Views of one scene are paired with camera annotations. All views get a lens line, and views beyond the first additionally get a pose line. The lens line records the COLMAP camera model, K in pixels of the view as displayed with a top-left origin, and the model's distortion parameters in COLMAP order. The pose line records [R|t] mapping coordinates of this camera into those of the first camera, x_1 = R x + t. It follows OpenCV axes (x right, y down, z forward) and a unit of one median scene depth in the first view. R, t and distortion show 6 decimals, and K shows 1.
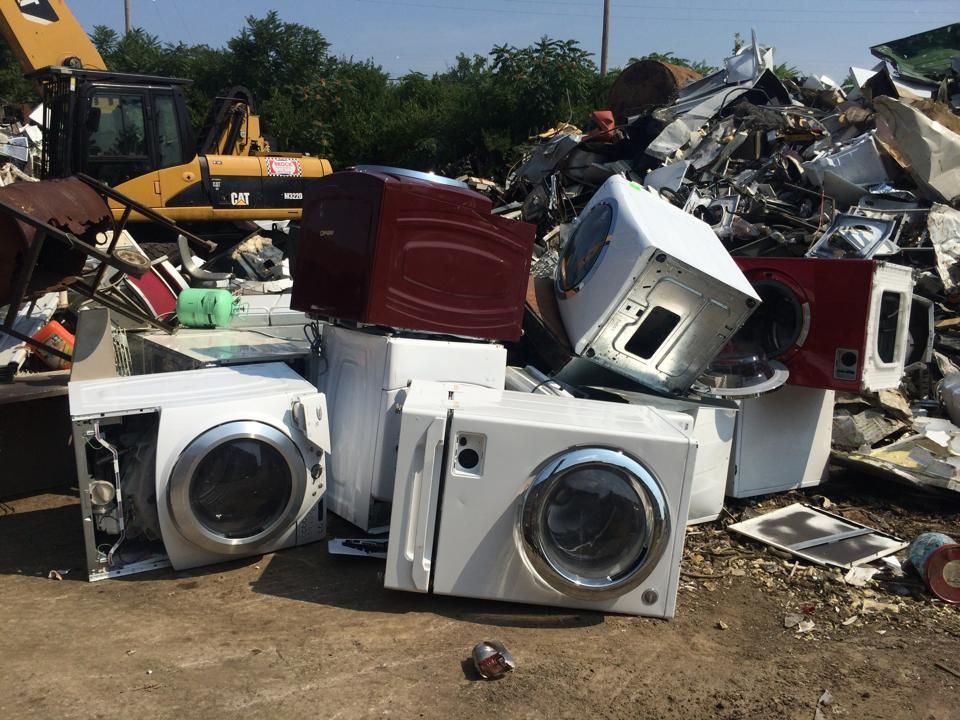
lens RADIAL K [[804.2, 0, 485.3], [0, 804.2, 359.0], [0, 0, 1]] dist [0.019800, -0.013115]
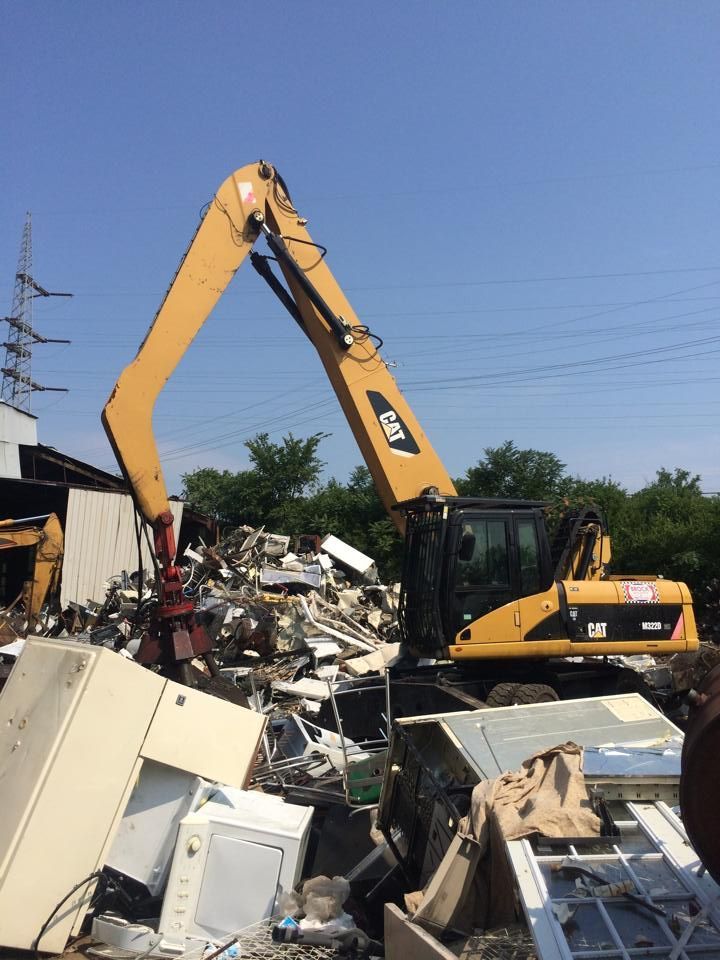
lens RADIAL K [[804.2, 0, 364.3], [0, 804.2, 479.7], [0, 0, 1]] dist [0.019800, -0.013115]
pose [[0.930790, -0.065868, -0.359571, -0.209038], [-0.065182, 0.937964, -0.340551, -0.039857], [0.359696, 0.340419, 0.868754, 0.110869]]
